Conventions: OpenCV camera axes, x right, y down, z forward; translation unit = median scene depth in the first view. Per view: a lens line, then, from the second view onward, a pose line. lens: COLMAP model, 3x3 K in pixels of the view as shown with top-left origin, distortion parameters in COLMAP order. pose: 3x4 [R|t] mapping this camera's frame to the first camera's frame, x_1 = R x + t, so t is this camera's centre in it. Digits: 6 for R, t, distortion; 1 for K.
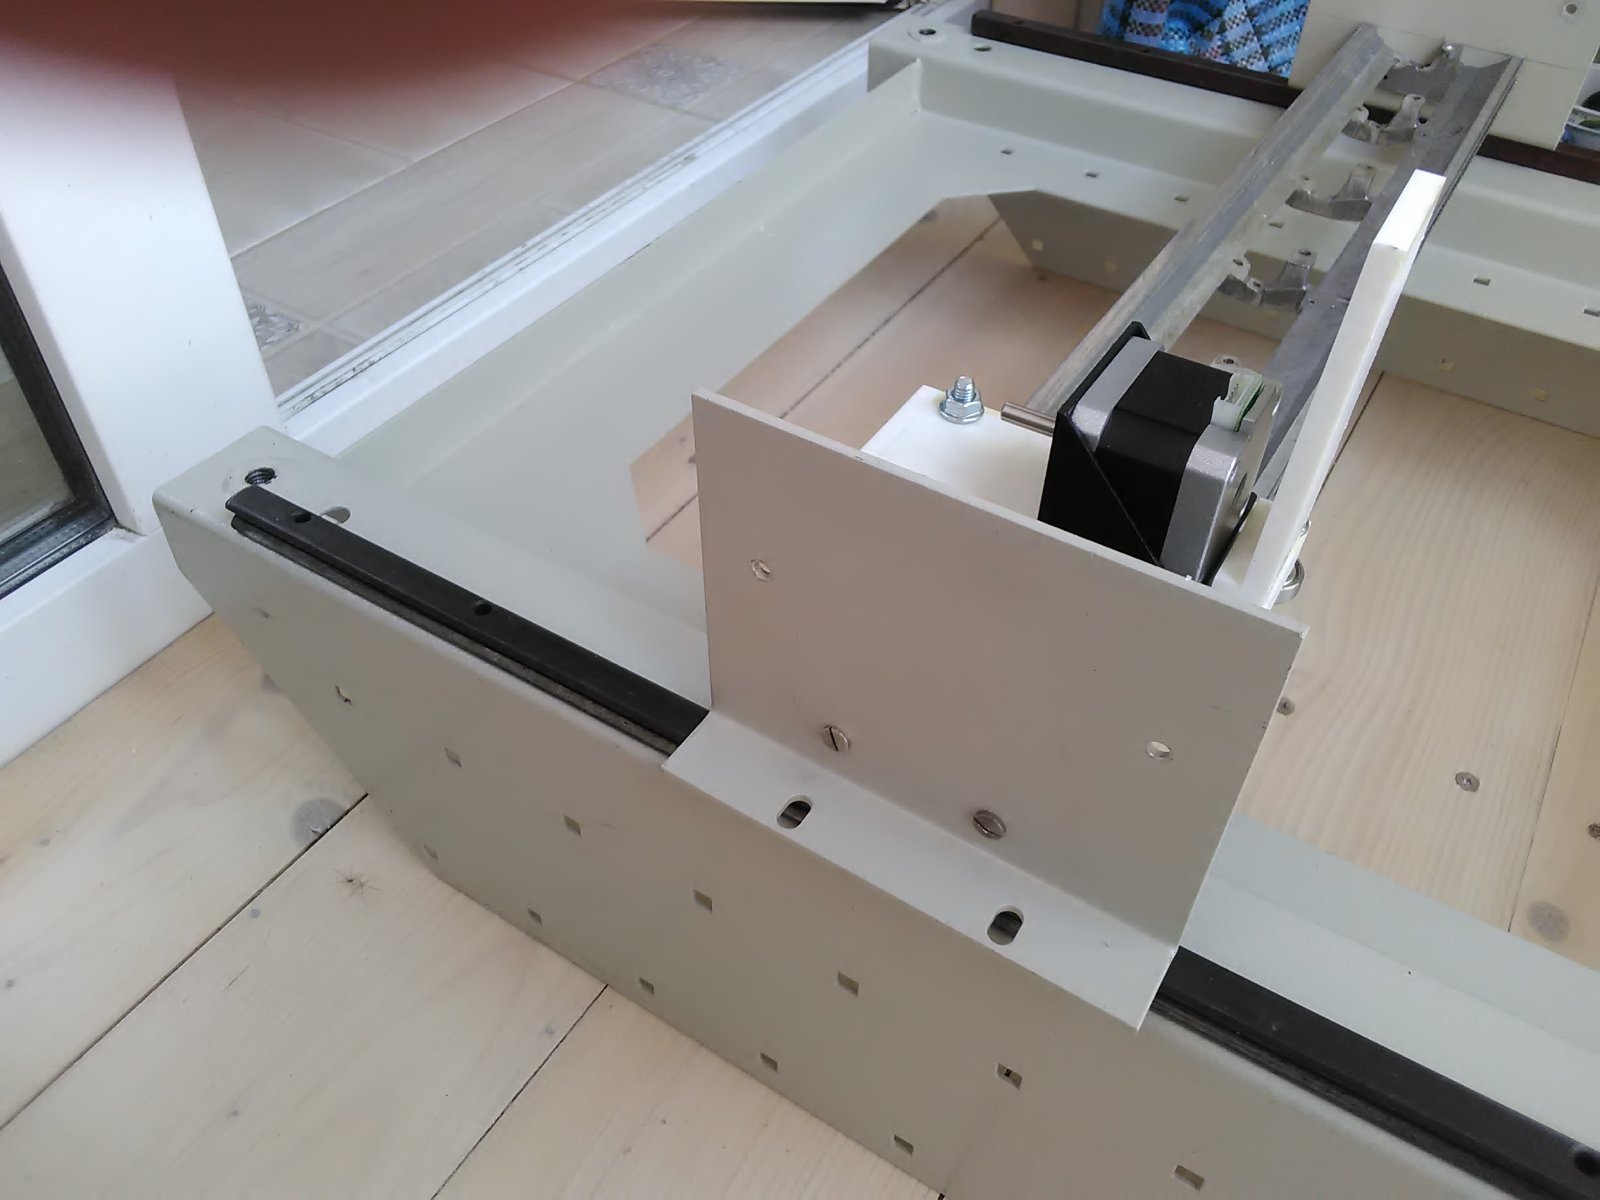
lens RADIAL K [[1267.3, 0, 794.7], [0, 1267.3, 600.2], [0, 0, 1]] dist [0.037148, -0.080689]
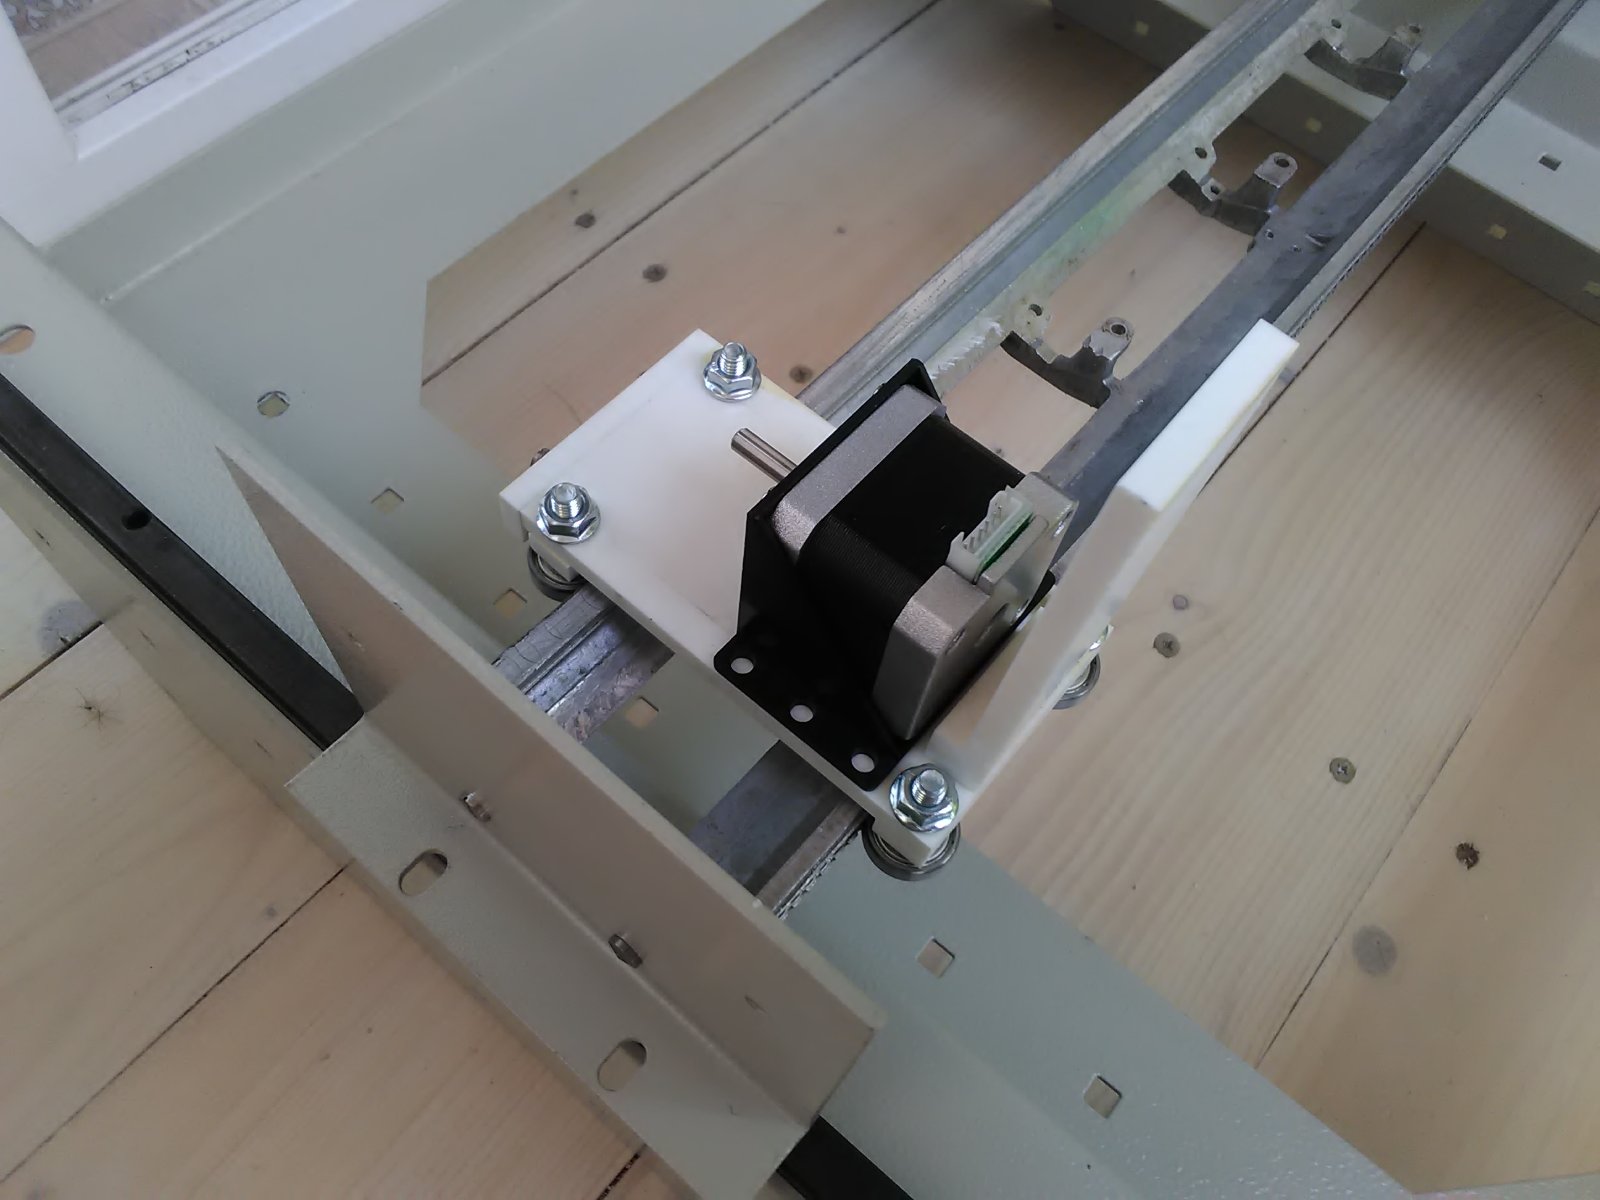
lens RADIAL K [[1267.3, 0, 794.7], [0, 1267.3, 600.2], [0, 0, 1]] dist [0.037148, -0.080689]
pose [[0.988204, 0.153071, -0.004620, 0.109125], [-0.145456, 0.947628, 0.284330, -0.139717], [0.047900, -0.280304, 0.958715, 0.124687]]
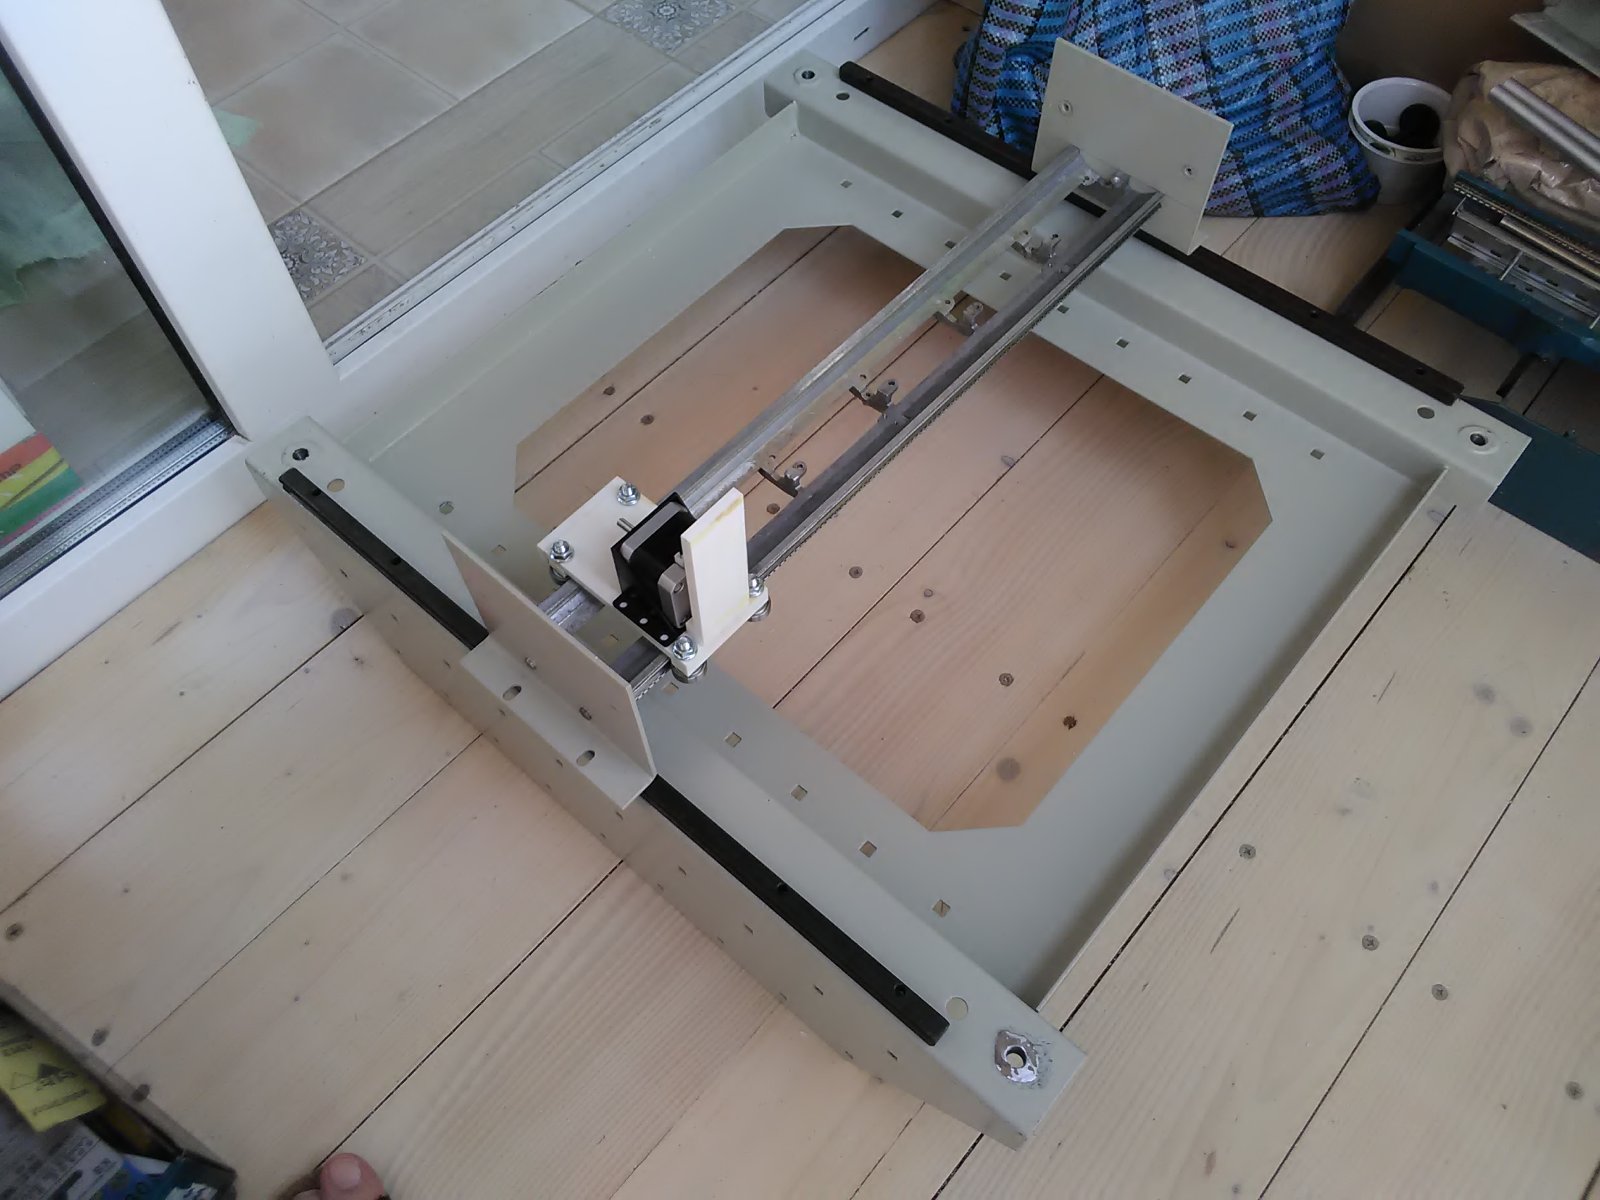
lens RADIAL K [[1267.3, 0, 794.7], [0, 1267.3, 600.2], [0, 0, 1]] dist [0.037148, -0.080689]
pose [[0.986768, 0.122463, -0.106261, 0.341474], [-0.091446, 0.961548, 0.258965, -0.294070], [0.133889, -0.245821, 0.960024, -0.487187]]
